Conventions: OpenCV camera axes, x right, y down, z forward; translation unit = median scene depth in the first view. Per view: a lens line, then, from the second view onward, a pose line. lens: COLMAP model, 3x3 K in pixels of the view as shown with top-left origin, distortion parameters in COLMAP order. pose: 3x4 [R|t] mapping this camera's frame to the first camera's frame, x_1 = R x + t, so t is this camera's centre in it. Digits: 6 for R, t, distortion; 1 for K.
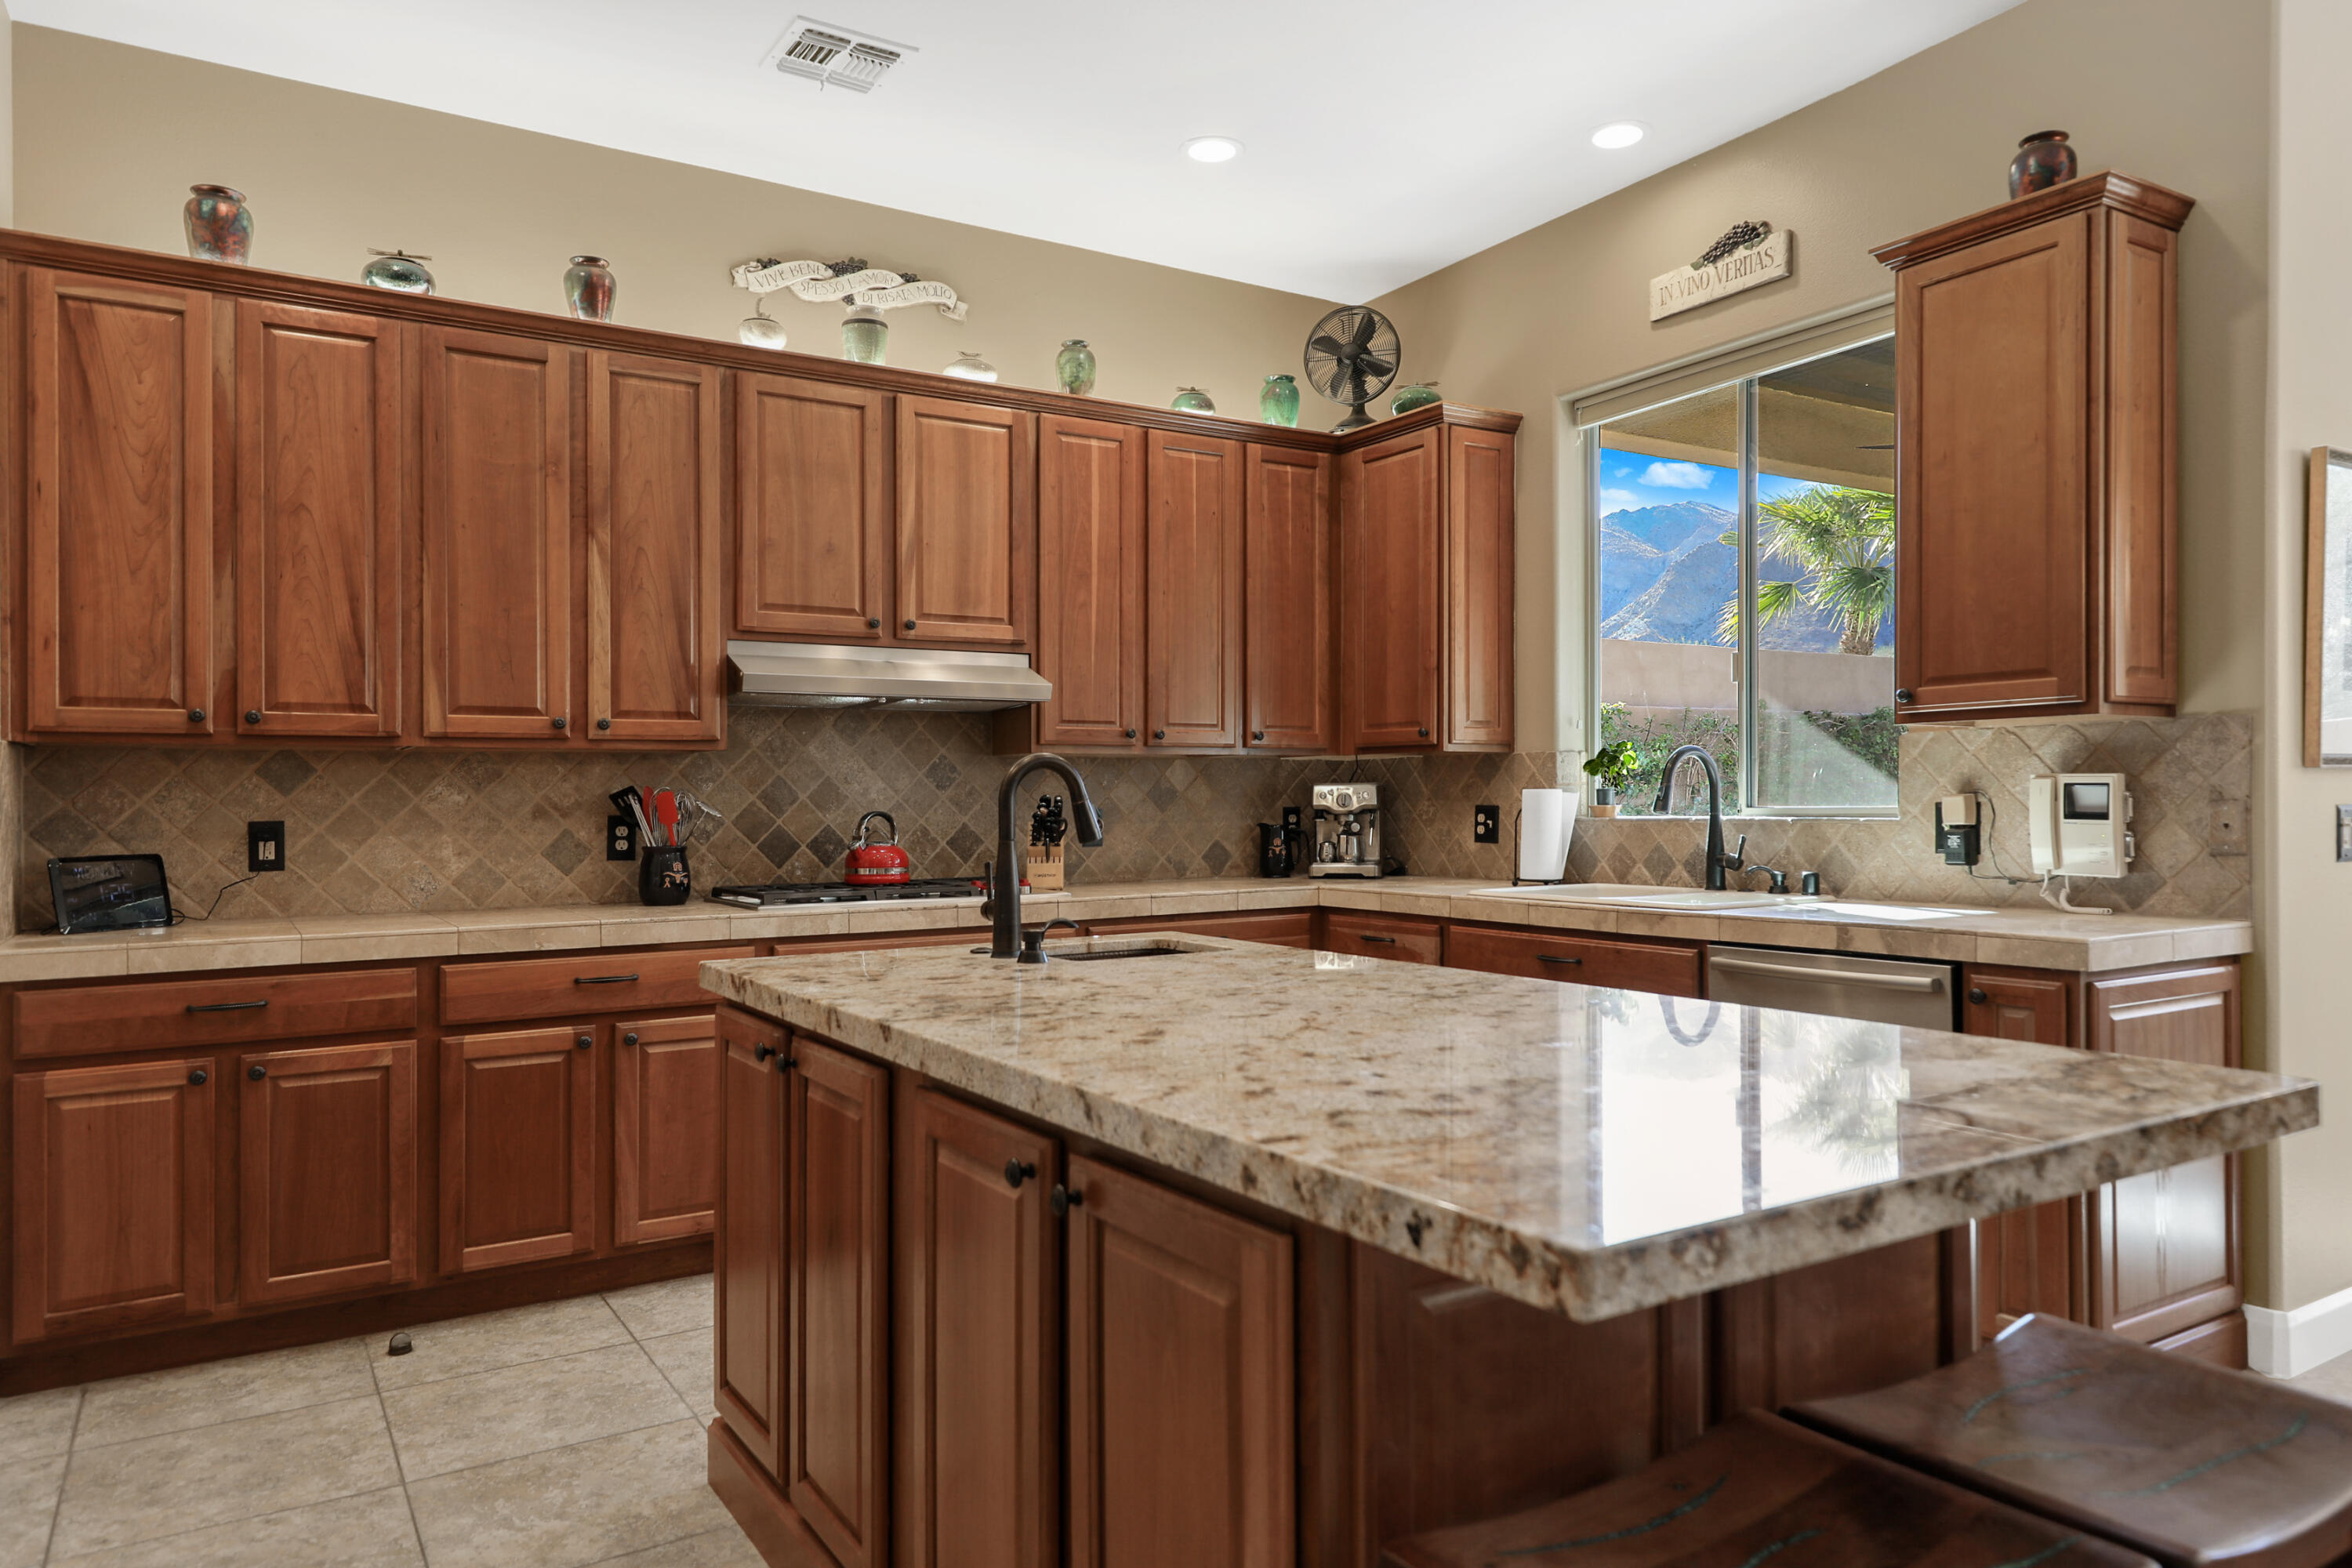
lens RADIAL K [[1542.5, 0, 1182.3], [0, 1542.5, 809.2], [0, 0, 1]] dist [0.003786, -0.000411]
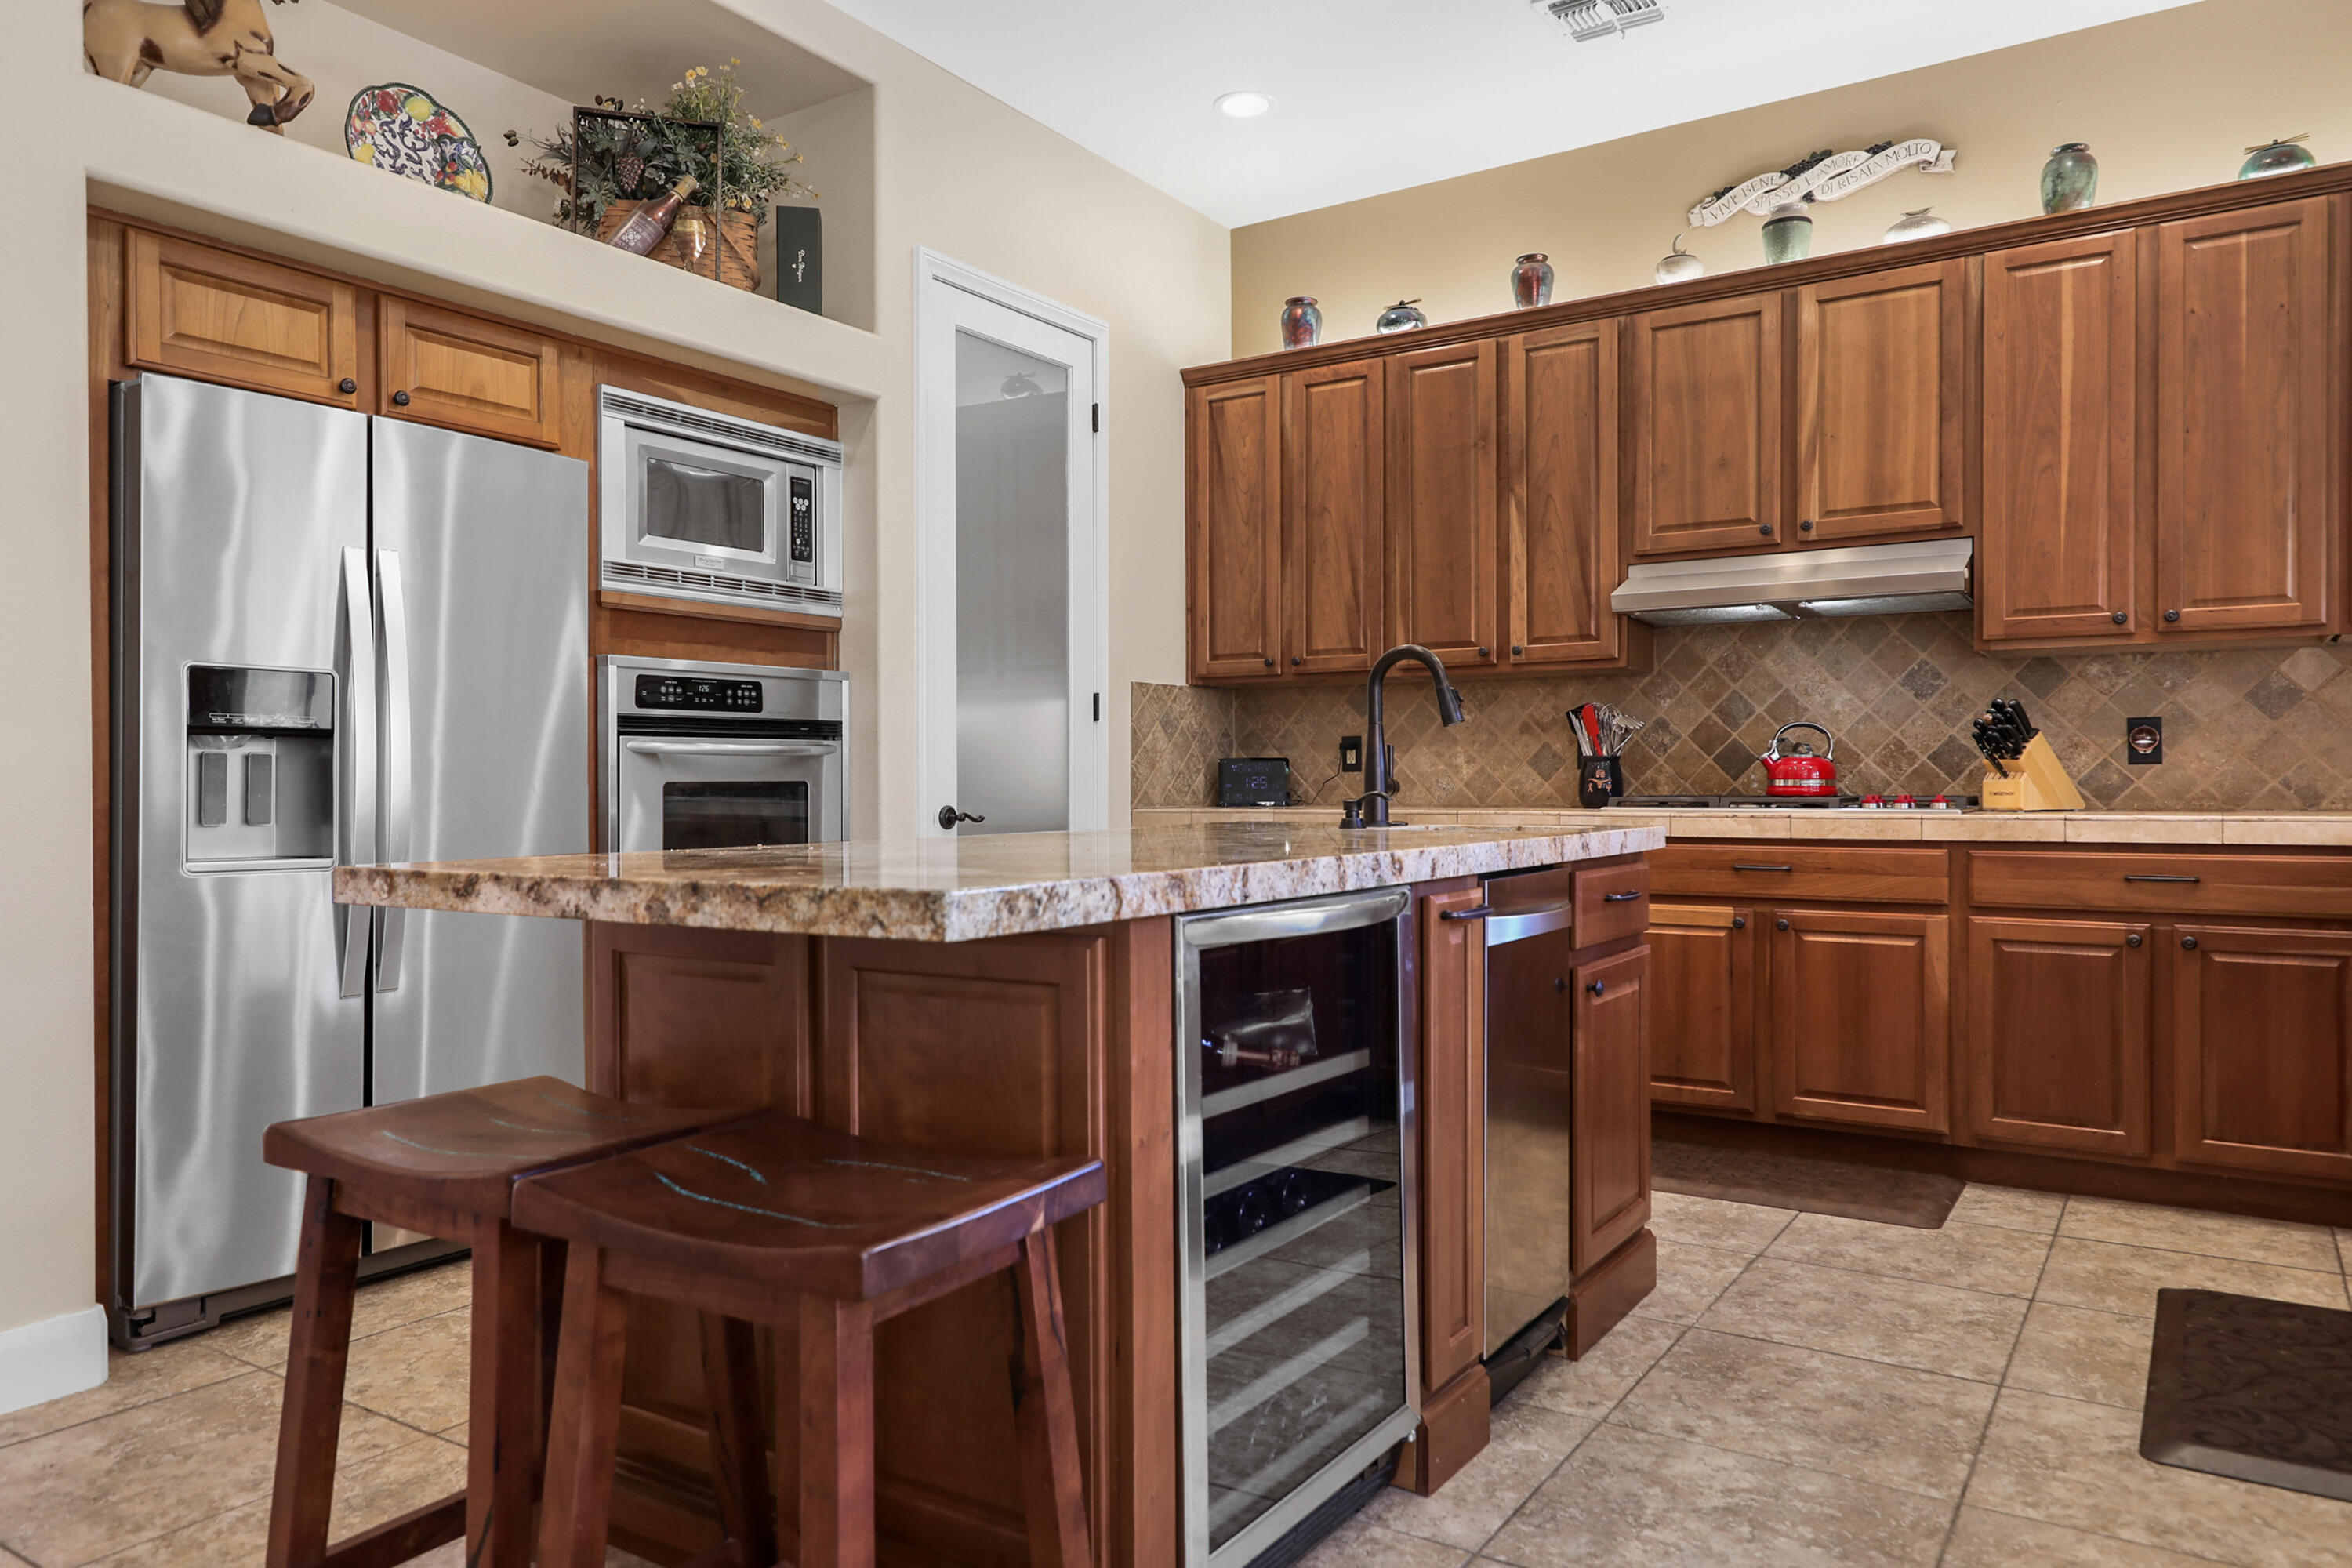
lens RADIAL K [[1540.4, 0, 1176.0], [0, 1540.4, 784.0], [0, 0, 1]] dist [0.007120, 0.002957]
pose [[0.405518, 0.010631, -0.914025, 0.569033], [-0.004854, 0.999943, 0.009476, 0.035601], [0.914074, 0.000594, 0.405547, 0.265817]]
